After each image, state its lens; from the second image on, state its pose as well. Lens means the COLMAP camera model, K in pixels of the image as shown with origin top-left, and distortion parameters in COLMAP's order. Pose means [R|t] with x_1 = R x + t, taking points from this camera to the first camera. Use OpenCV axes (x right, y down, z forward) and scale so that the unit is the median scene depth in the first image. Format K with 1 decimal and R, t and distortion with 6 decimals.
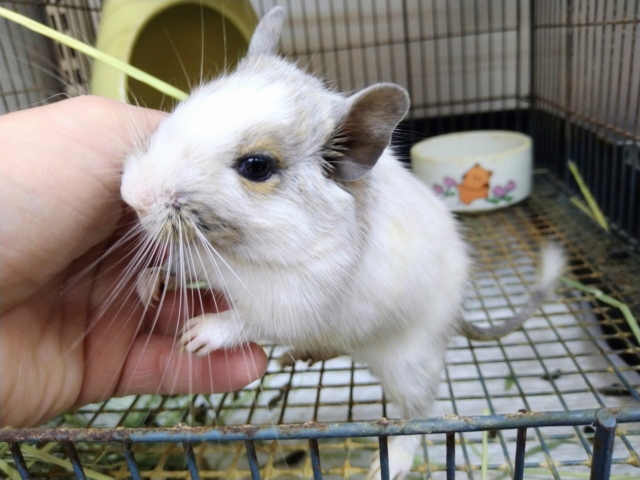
lens RADIAL K [[555.8, 0, 325.5], [0, 555.8, 238.7], [0, 0, 1]] dist [-0.081156, 0.037963]
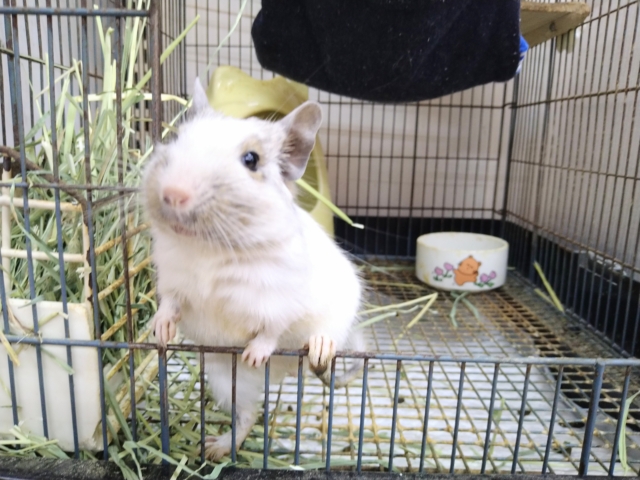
lens RADIAL K [[555.8, 0, 315.0], [0, 555.8, 241.6], [0, 0, 1]] dist [-0.081156, 0.037963]
pose [[0.986471, 0.126933, 0.103750, -0.246939], [-0.109232, 0.980826, -0.161398, 0.090367], [-0.122247, 0.147882, 0.981421, -0.283324]]
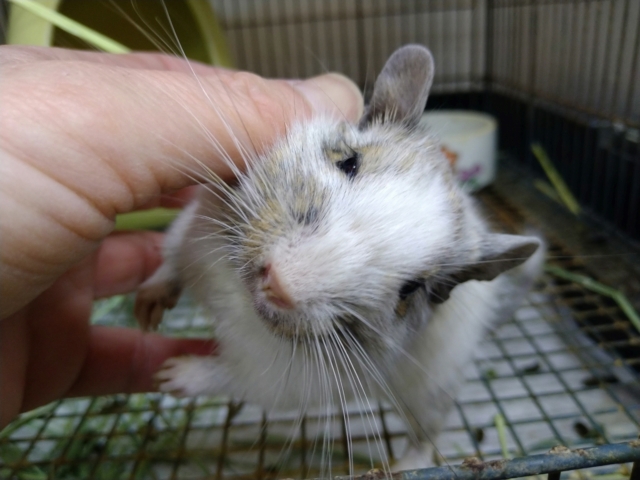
lens RADIAL K [[555.8, 0, 325.5], [0, 555.8, 241.4], [0, 0, 1]] dist [-0.081156, 0.037963]
pose [[0.990082, -0.007683, 0.140278, -0.055451], [0.004812, 0.999772, 0.020797, 0.007249], [-0.140406, -0.019916, 0.989894, 0.094117]]
